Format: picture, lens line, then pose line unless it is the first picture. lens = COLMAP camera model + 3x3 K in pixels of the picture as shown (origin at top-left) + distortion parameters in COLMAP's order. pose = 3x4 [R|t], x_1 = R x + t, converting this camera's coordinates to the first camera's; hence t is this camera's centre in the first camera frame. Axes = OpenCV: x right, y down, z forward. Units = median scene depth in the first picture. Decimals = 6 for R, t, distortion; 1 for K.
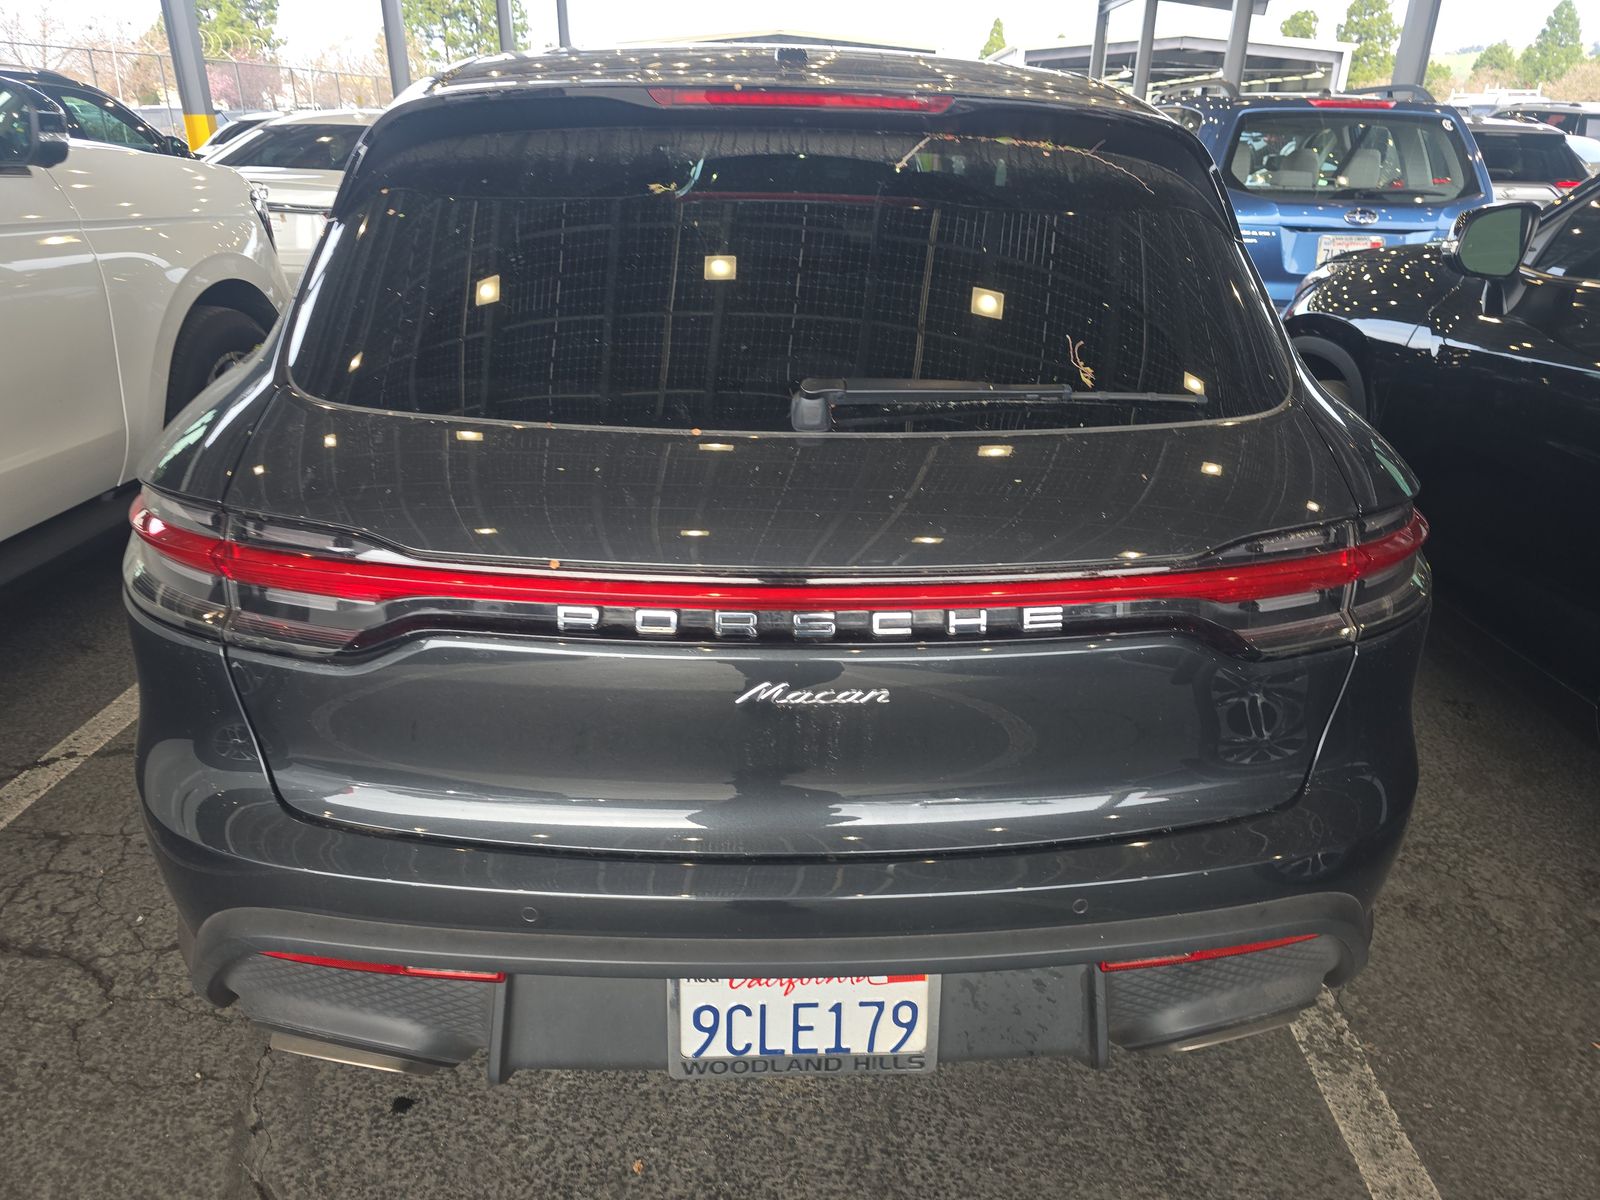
lens RADIAL K [[1117.8, 0, 794.1], [0, 1117.8, 609.9], [0, 0, 1]] dist [0.046376, -0.055603]
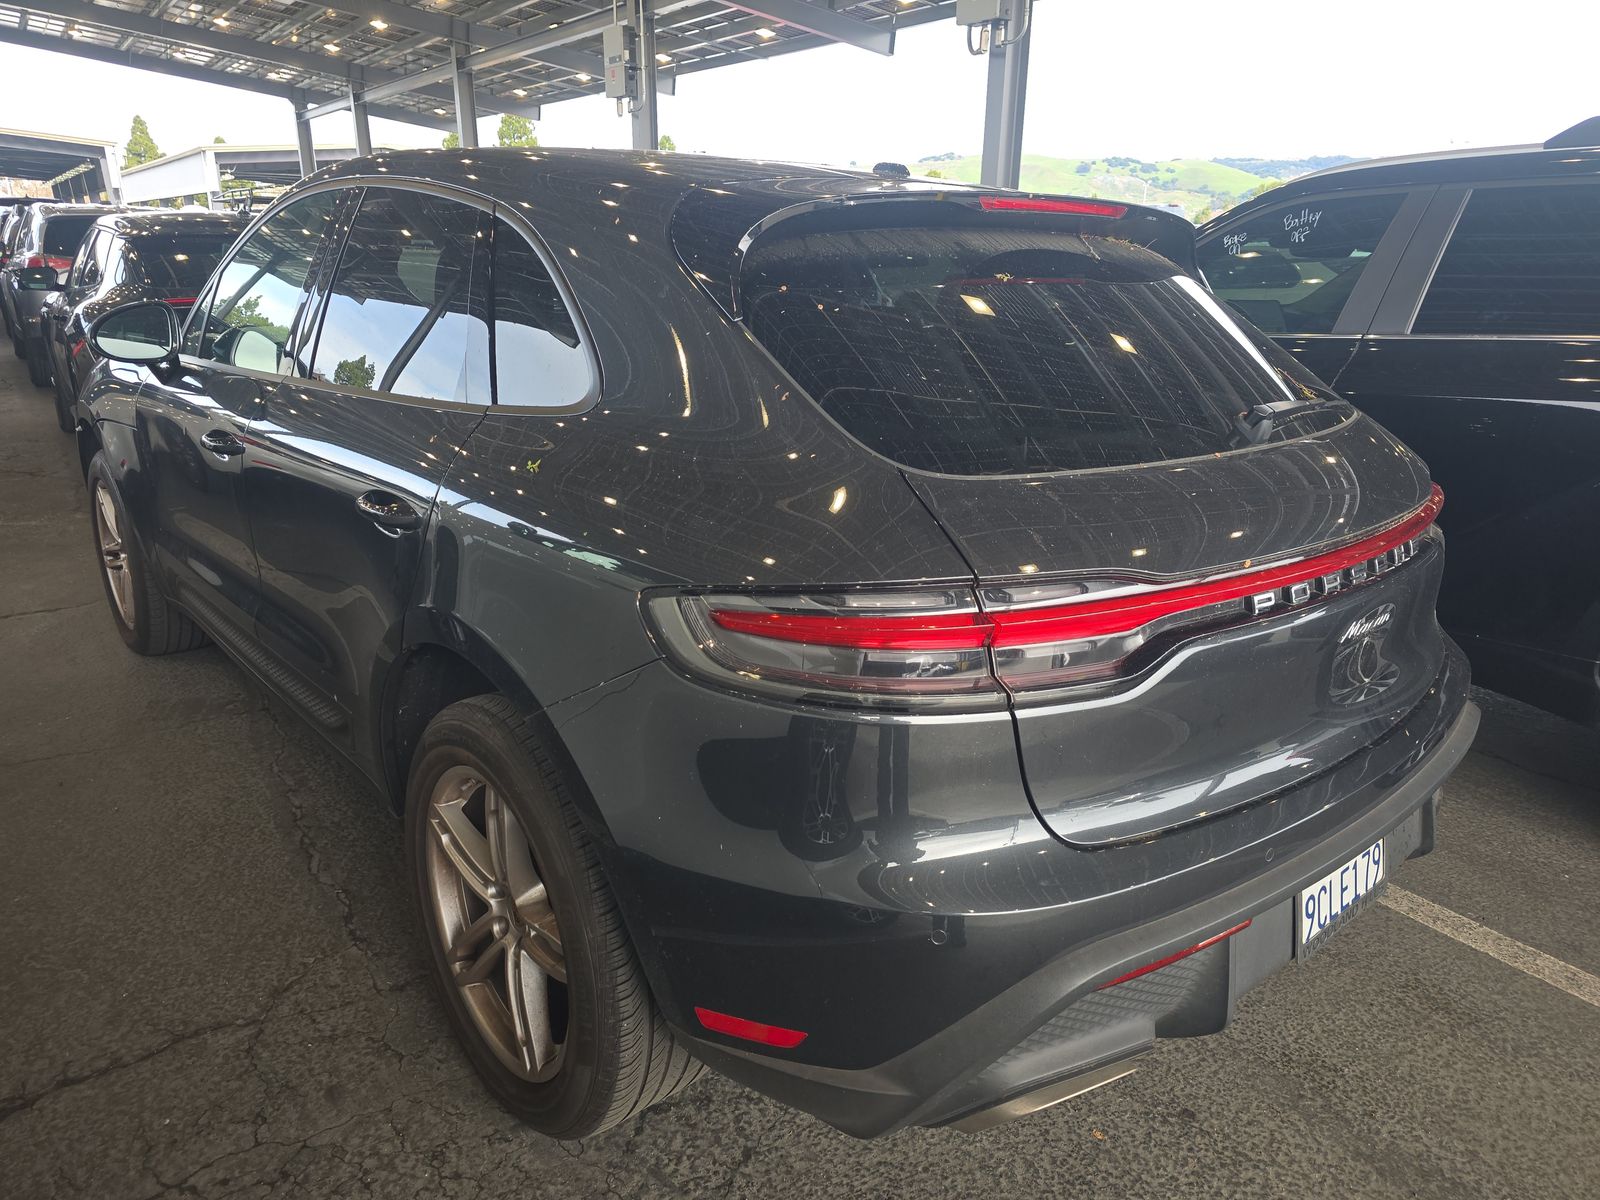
lens RADIAL K [[1117.8, 0, 794.1], [0, 1117.8, 609.9], [0, 0, 1]] dist [0.046376, -0.055603]
pose [[0.775560, -0.198433, 0.599276, -0.977595], [0.246458, 0.969151, 0.001950, -0.085057], [-0.581176, 0.146184, 0.800540, 0.224429]]
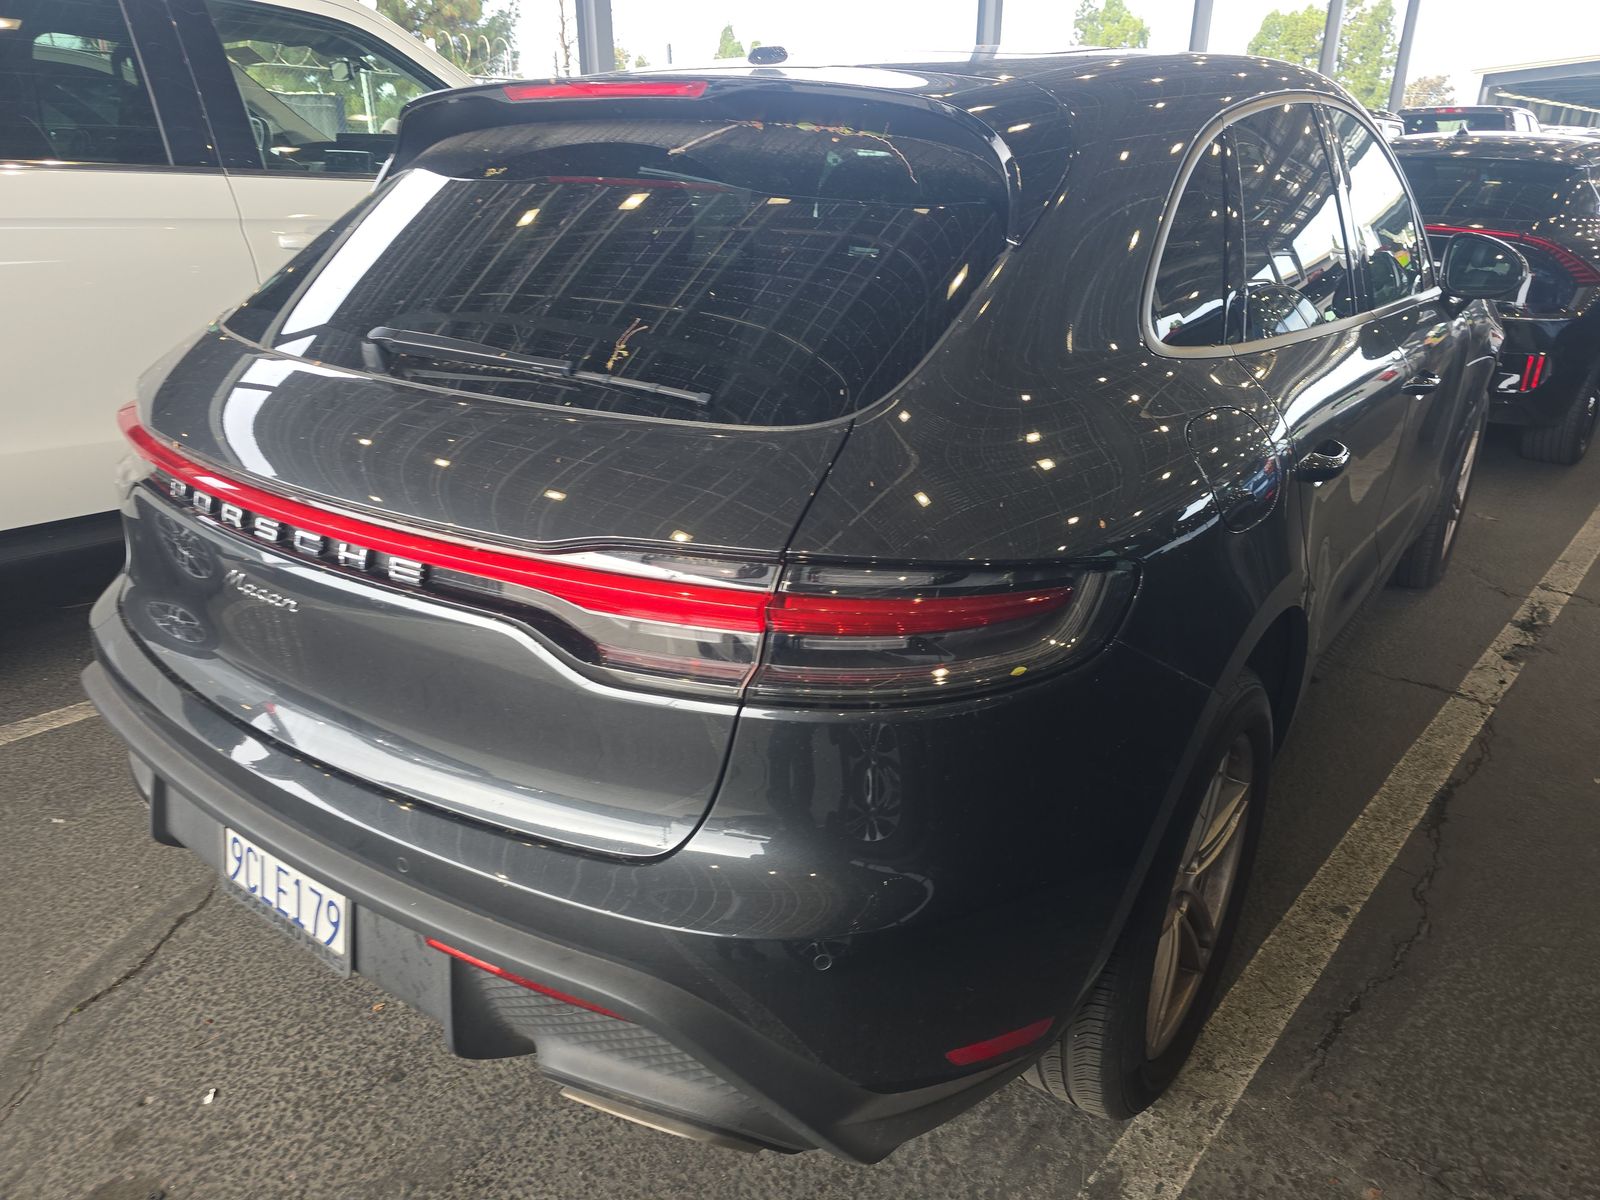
lens RADIAL K [[1108.1, 0, 800.0], [0, 1108.1, 600.0], [0, 0, 1]] dist [0.046310, -0.050764]
pose [[0.771712, 0.229806, -0.593001, 0.823861], [-0.252909, 0.966425, 0.045391, -0.076592], [0.583522, 0.114947, 0.803921, 0.295564]]
